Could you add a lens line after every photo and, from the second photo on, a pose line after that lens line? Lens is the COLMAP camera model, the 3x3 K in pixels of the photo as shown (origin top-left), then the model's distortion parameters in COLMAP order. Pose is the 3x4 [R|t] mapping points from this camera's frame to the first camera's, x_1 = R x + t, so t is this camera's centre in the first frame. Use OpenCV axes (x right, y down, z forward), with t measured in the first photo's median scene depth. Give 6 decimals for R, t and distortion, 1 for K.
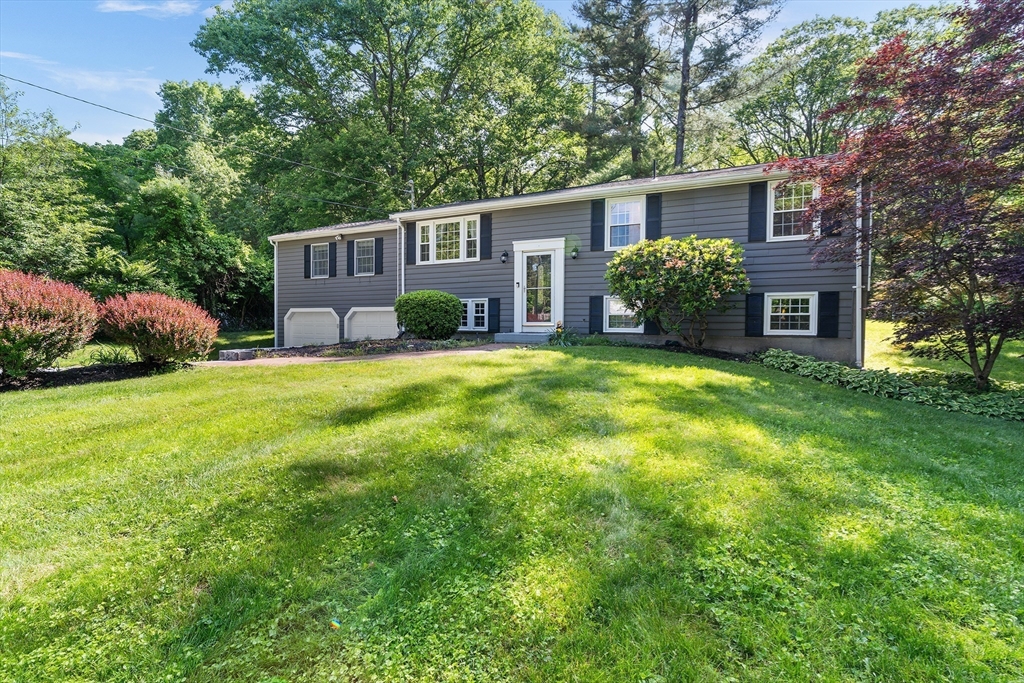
lens RADIAL K [[467.2, 0, 518.6], [0, 467.2, 324.2], [0, 0, 1]] dist [-0.005037, -0.000739]
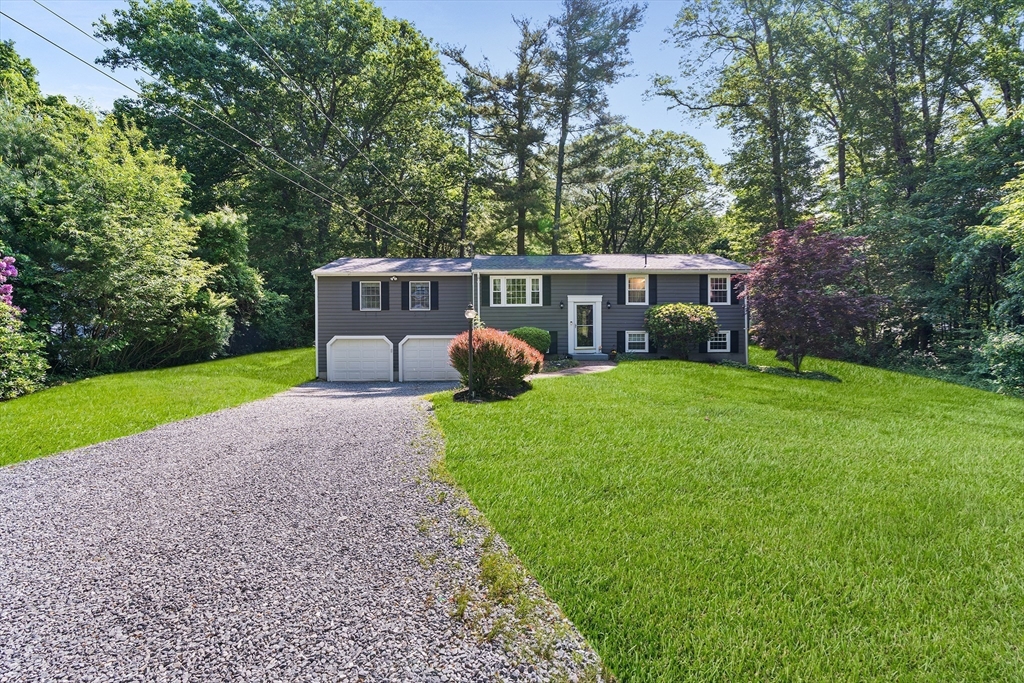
lens RADIAL K [[467.2, 0, 518.6], [0, 467.2, 324.2], [0, 0, 1]] dist [-0.005037, -0.000739]
pose [[0.888292, 0.006582, 0.459231, -0.825237], [0.009091, 0.999449, -0.031910, -0.029632], [-0.459188, 0.032520, 0.887743, -0.293286]]
